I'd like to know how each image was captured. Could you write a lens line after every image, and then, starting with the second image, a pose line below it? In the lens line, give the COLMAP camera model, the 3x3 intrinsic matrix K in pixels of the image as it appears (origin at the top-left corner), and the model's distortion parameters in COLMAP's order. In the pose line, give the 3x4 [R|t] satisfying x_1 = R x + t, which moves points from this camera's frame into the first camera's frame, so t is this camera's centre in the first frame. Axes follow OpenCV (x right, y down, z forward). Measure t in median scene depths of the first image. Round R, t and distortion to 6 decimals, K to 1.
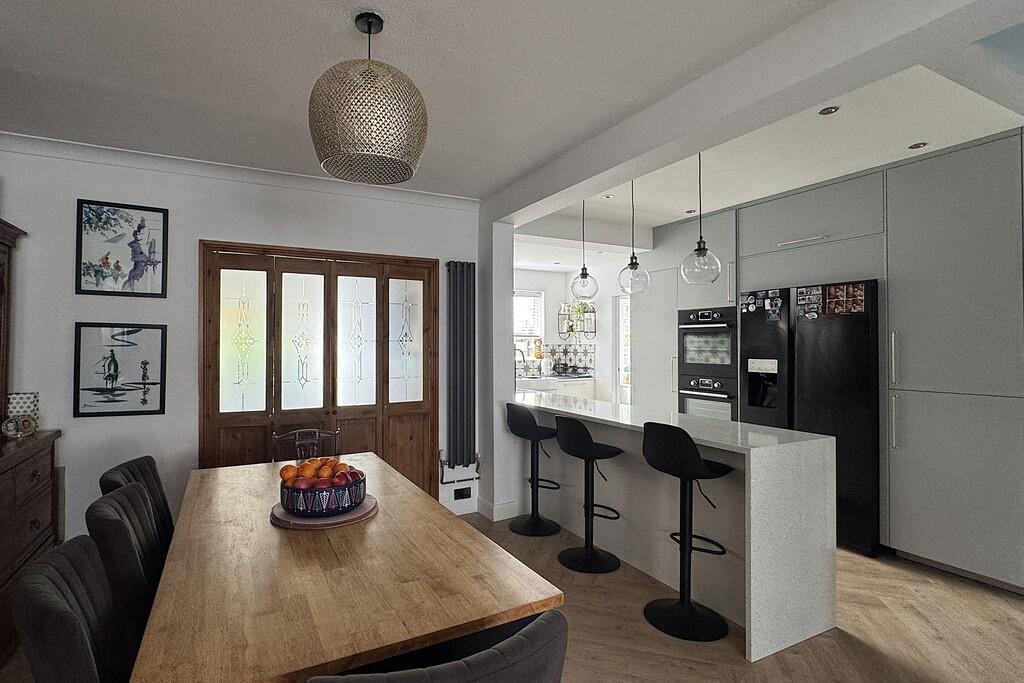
lens RADIAL K [[409.0, 0, 512.0], [0, 409.0, 341.5], [0, 0, 1]] dist [0.000521, 0.000012]
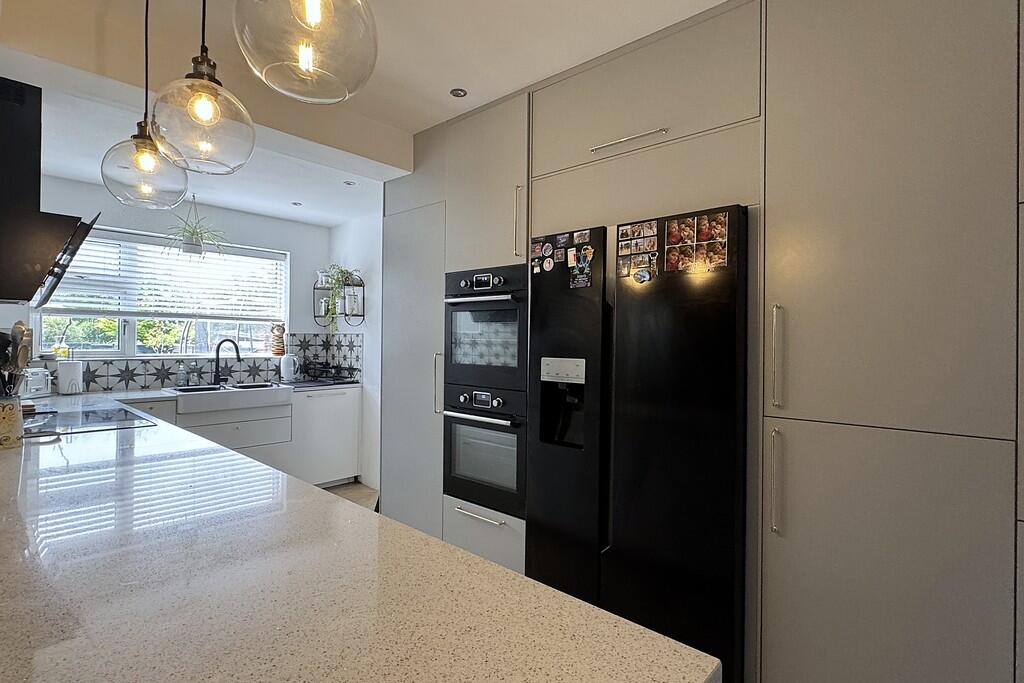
lens RADIAL K [[409.0, 0, 512.0], [0, 409.0, 341.5], [0, 0, 1]] dist [0.000521, 0.000012]
pose [[0.938838, 0.008431, 0.344255, 0.339912], [-0.012925, 0.999859, 0.010761, 0.015496], [-0.344116, -0.014552, 0.938815, 0.480891]]
